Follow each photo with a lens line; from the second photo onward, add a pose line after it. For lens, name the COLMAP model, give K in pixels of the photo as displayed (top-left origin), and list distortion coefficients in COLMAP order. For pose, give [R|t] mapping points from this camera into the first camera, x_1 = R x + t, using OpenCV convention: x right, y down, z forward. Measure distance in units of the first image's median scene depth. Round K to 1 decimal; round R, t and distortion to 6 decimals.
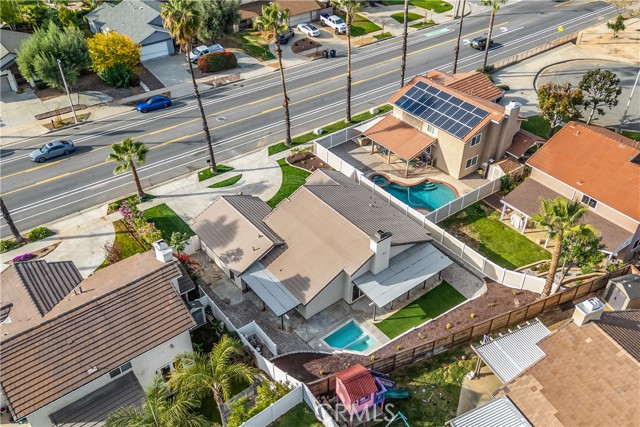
lens RADIAL K [[563.1, 0, 320.0], [0, 563.1, 213.5], [0, 0, 1]] dist [0.106838, -0.149574]
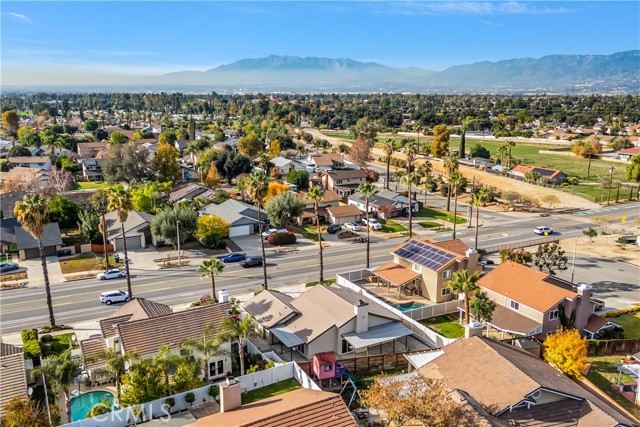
lens RADIAL K [[563.1, 0, 320.0], [0, 563.1, 213.5], [0, 0, 1]] dist [0.106838, -0.149574]
pose [[0.988815, 0.038166, -0.144184, 0.141142], [-0.095443, 0.904777, -0.415054, 0.313421], [0.114614, 0.424173, 0.898299, -0.335566]]
